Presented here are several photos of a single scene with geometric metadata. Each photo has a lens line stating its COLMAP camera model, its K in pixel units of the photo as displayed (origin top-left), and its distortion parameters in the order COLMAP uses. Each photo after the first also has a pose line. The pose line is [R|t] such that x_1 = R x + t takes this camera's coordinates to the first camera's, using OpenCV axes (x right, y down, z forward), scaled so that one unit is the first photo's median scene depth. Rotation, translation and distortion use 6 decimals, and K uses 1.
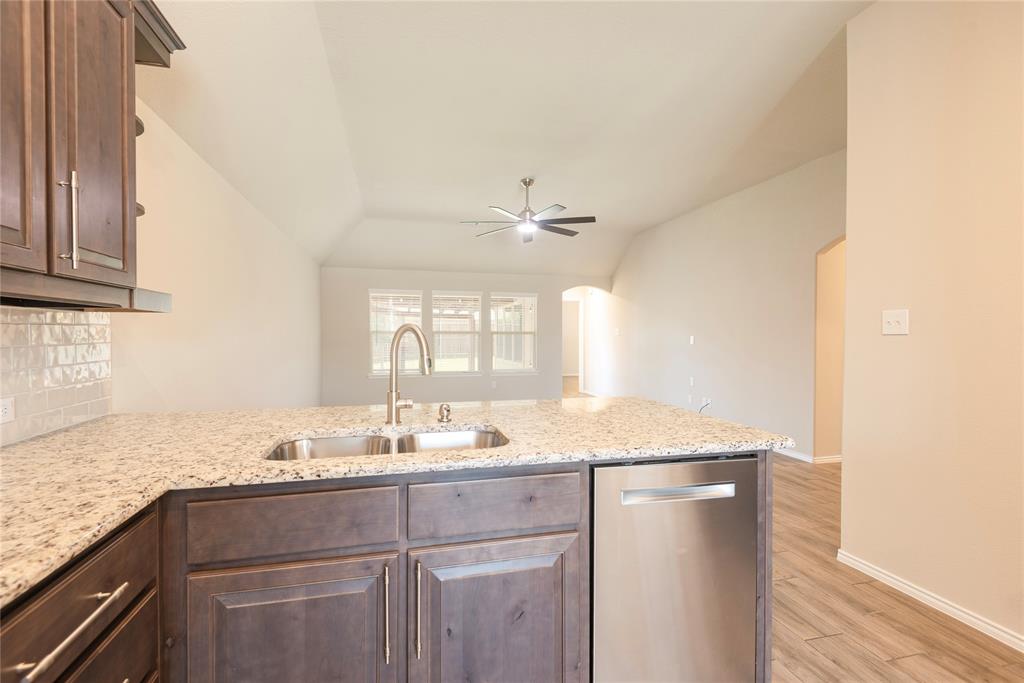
lens RADIAL K [[462.1, 0, 509.9], [0, 462.1, 338.2], [0, 0, 1]] dist [0.023389, -0.008865]
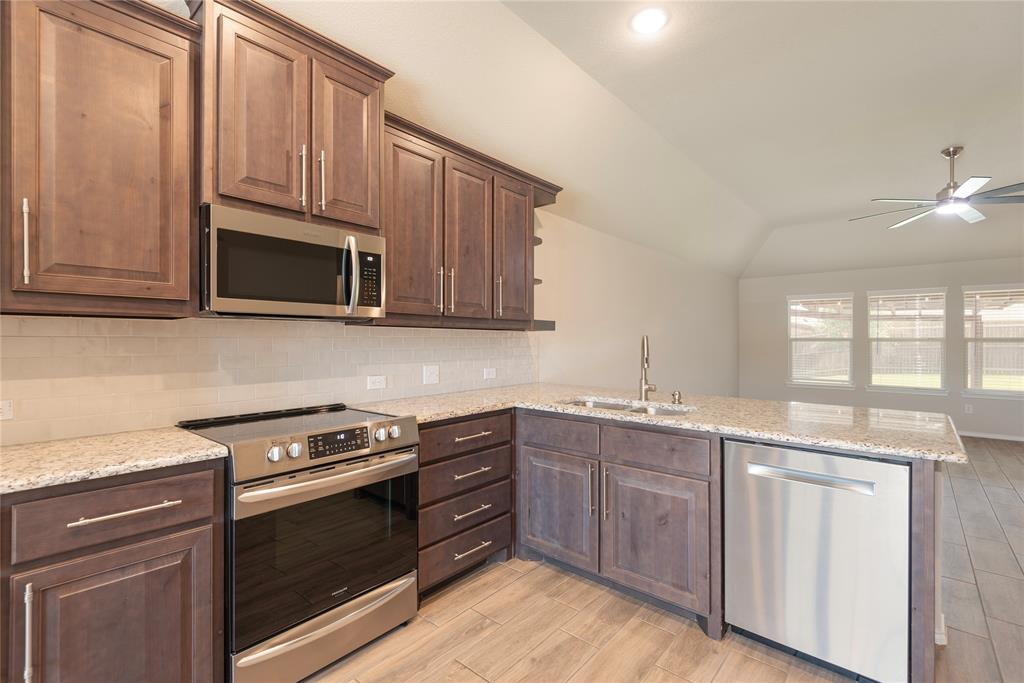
lens RADIAL K [[462.1, 0, 509.9], [0, 462.1, 338.2], [0, 0, 1]] dist [0.023389, -0.008865]
pose [[0.571913, -0.006340, -0.820290, 0.822228], [-0.006138, 0.999909, -0.012008, 0.000085], [0.820291, 0.011902, 0.571822, -0.263639]]
